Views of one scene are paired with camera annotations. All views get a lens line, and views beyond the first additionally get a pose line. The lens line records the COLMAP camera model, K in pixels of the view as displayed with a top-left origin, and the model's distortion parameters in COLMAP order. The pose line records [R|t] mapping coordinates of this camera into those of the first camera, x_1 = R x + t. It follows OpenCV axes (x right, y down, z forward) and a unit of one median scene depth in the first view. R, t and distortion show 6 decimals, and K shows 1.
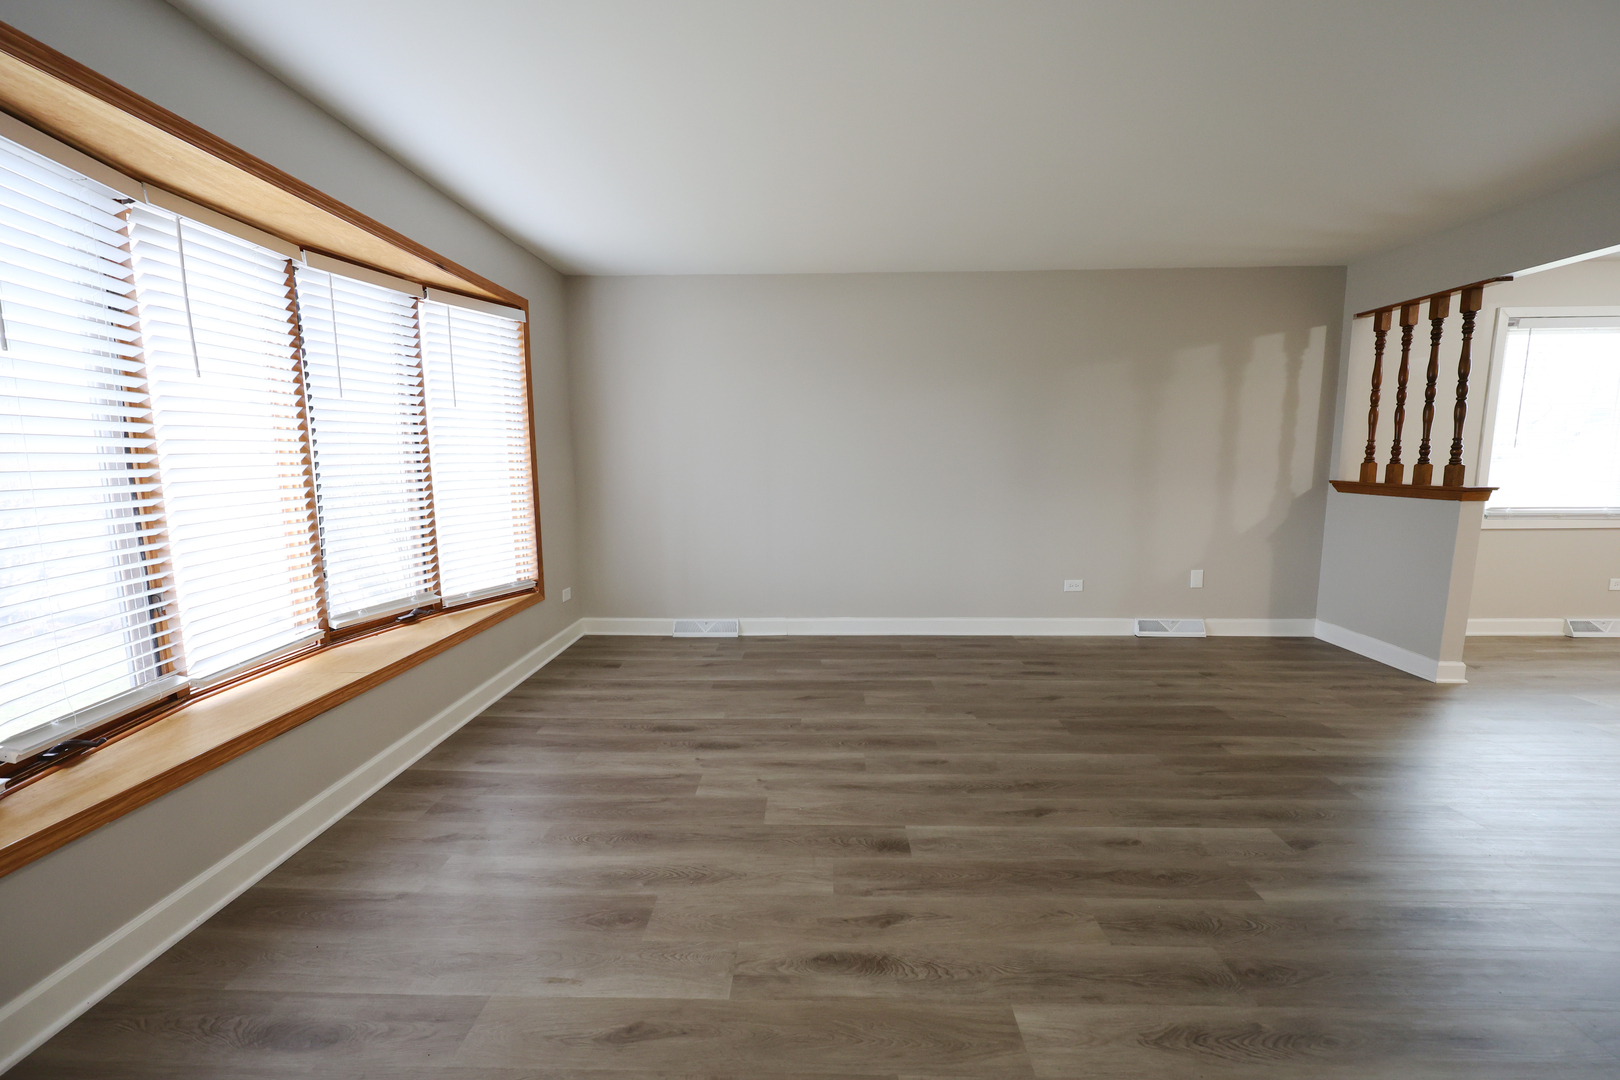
lens RADIAL K [[655.8, 0, 810.0], [0, 655.8, 540.0], [0, 0, 1]] dist [-0.001025, -0.000510]
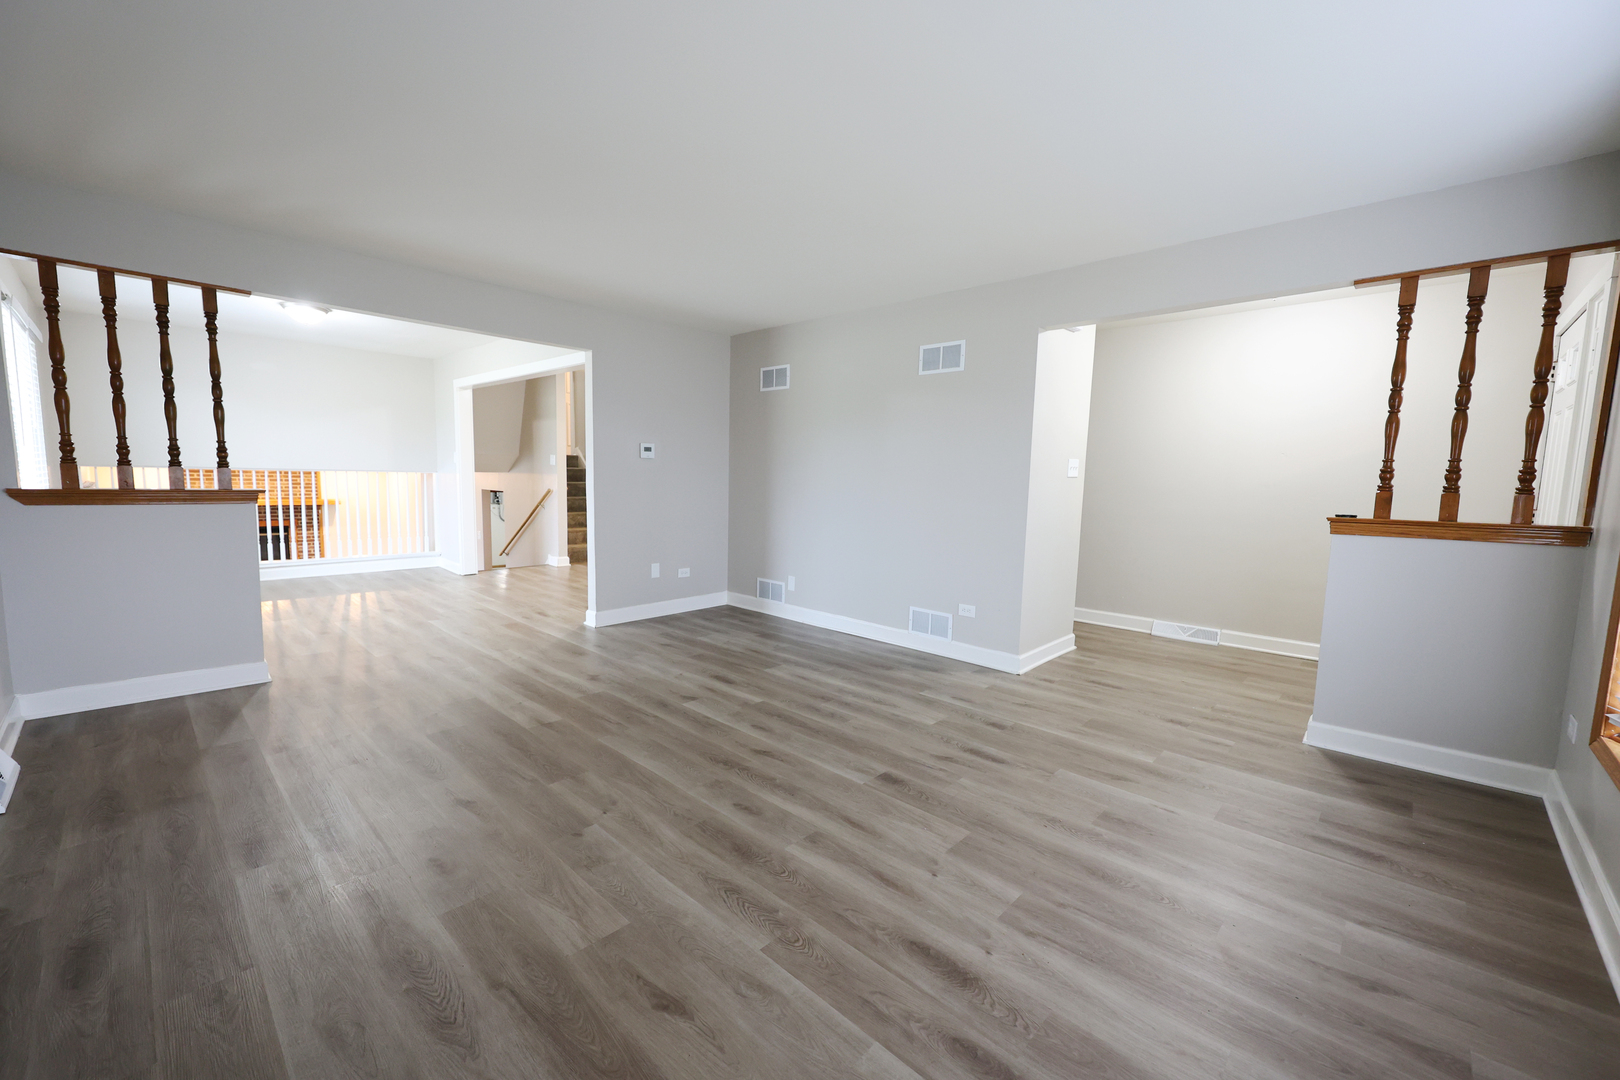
lens RADIAL K [[655.8, 0, 810.0], [0, 655.8, 540.0], [0, 0, 1]] dist [-0.001025, -0.000510]
pose [[-0.745798, -0.075497, 0.661880, -0.499311], [0.068608, 0.979569, 0.189041, -0.203516], [-0.662629, 0.186397, -0.725381, 1.746498]]
